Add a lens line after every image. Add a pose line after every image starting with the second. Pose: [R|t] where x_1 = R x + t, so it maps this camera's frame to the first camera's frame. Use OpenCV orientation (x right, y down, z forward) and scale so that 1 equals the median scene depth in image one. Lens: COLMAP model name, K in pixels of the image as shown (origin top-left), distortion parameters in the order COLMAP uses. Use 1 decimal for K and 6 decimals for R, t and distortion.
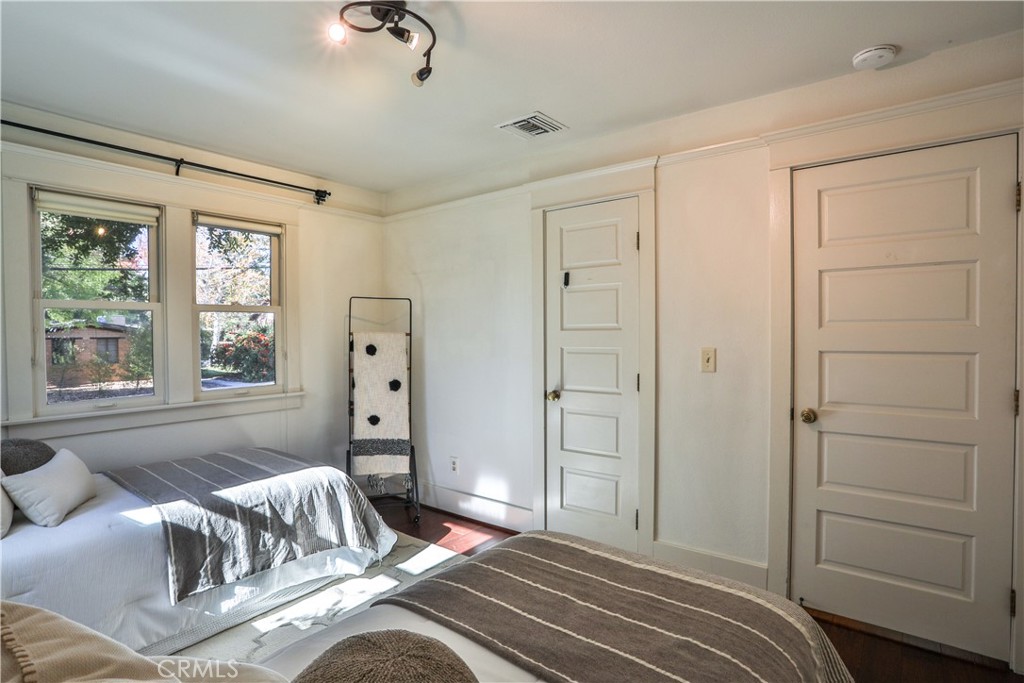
lens RADIAL K [[525.6, 0, 512.0], [0, 525.6, 341.5], [0, 0, 1]] dist [-0.067260, 0.024253]
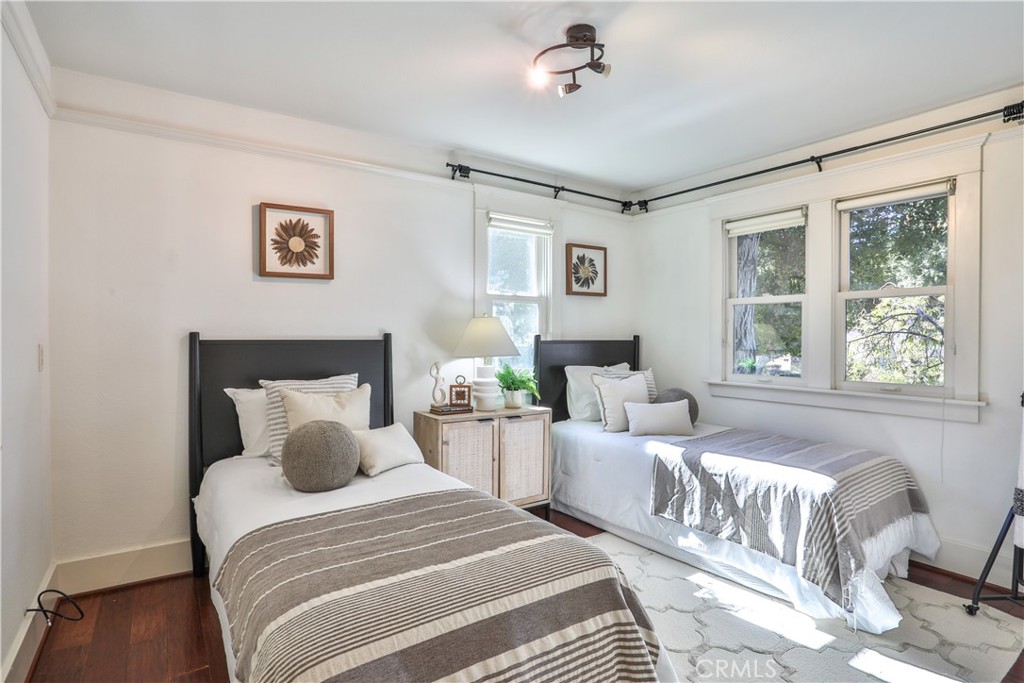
lens RADIAL K [[525.6, 0, 512.0], [0, 525.6, 341.5], [0, 0, 1]] dist [-0.067260, 0.024253]
pose [[-0.297743, 0.014980, -0.954529, 0.679544], [-0.018140, 0.999608, 0.021345, 0.017513], [0.954474, 0.023671, -0.297354, 0.891962]]
